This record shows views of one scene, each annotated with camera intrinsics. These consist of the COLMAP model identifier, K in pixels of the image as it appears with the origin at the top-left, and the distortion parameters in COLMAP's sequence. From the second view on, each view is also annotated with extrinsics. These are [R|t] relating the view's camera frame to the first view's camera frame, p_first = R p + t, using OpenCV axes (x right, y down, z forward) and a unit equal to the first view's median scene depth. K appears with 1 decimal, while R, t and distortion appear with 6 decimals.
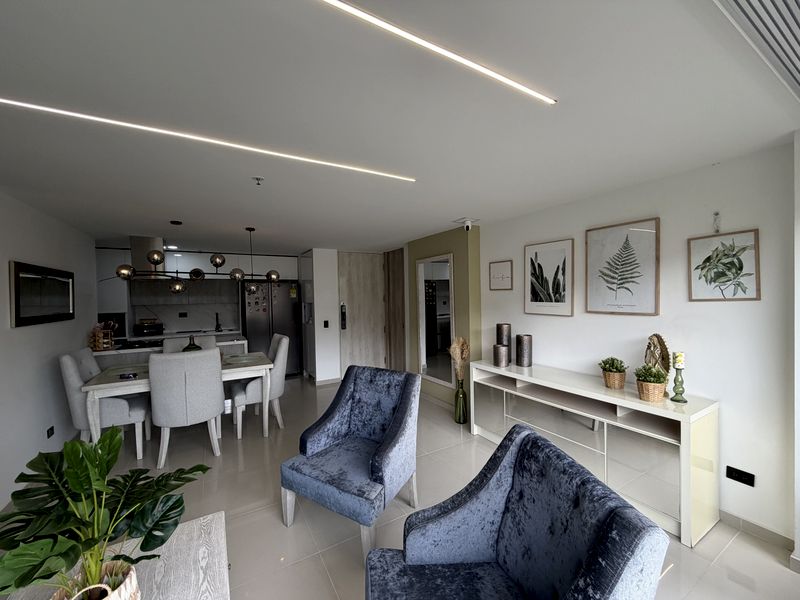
lens RADIAL K [[319.3, 0, 394.5], [0, 319.3, 301.0], [0, 0, 1]] dist [-0.000679, 0.000503]
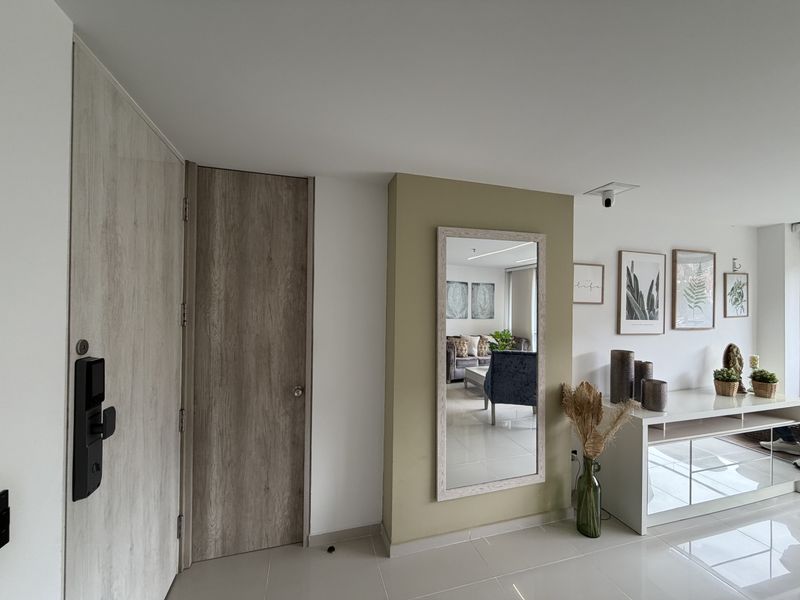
lens RADIAL K [[319.3, 0, 411.4], [0, 319.3, 300.6], [0, 0, 1]] dist [-0.000679, 0.000503]
pose [[0.228556, 0.025416, 0.973199, -0.539812], [0.000397, 0.999657, -0.026201, -0.027707], [-0.973531, 0.006375, 0.228467, 1.462620]]
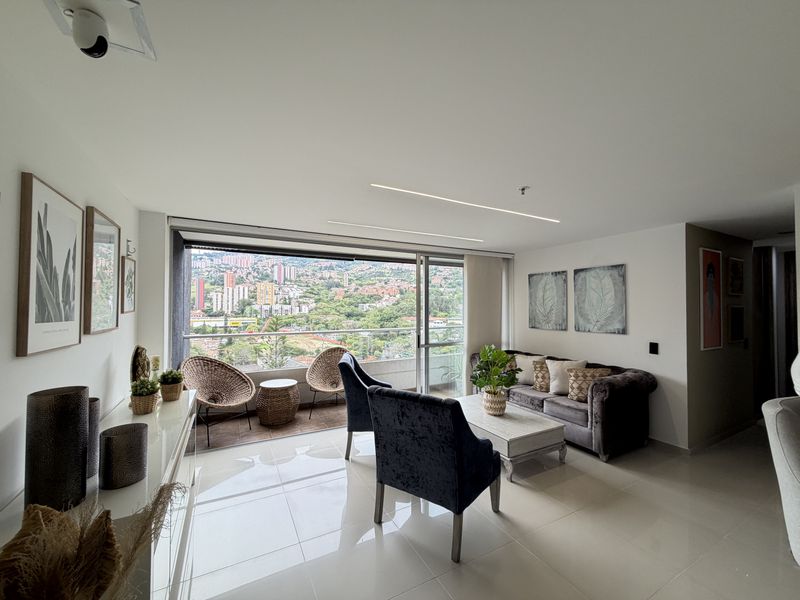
lens RADIAL K [[319.3, 0, 394.5], [0, 319.3, 299.1], [0, 0, 1]] dist [-0.000679, 0.000503]
pose [[-0.999147, 0.018161, 0.037079, -0.026434], [0.017952, 0.999821, -0.005976, -0.018340], [-0.037180, -0.005305, -0.999294, 1.487043]]
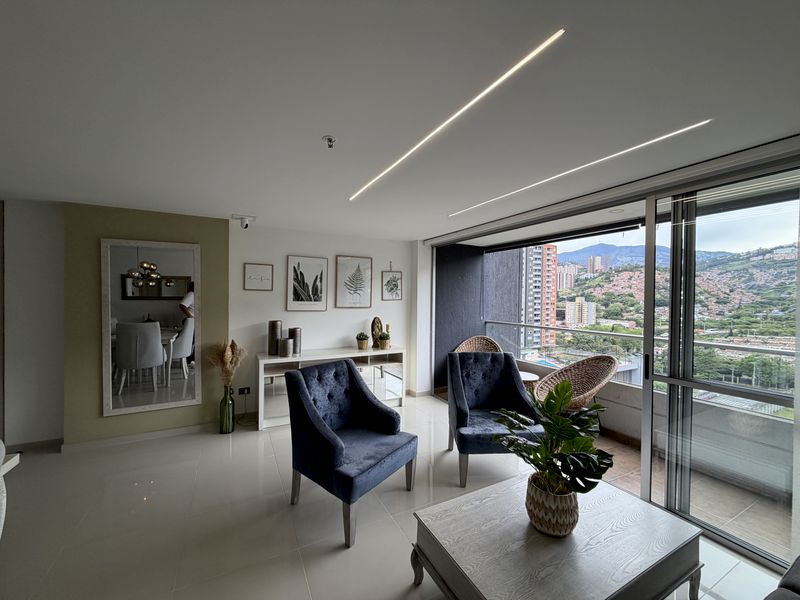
lens RADIAL K [[319.3, 0, 405.4], [0, 319.3, 299.0], [0, 0, 1]] dist [-0.000679, 0.000503]
pose [[0.024565, 0.008810, 0.999659, -0.872121], [0.004366, 0.999951, -0.008920, 0.007632], [-0.999689, 0.004583, 0.024525, 0.576450]]
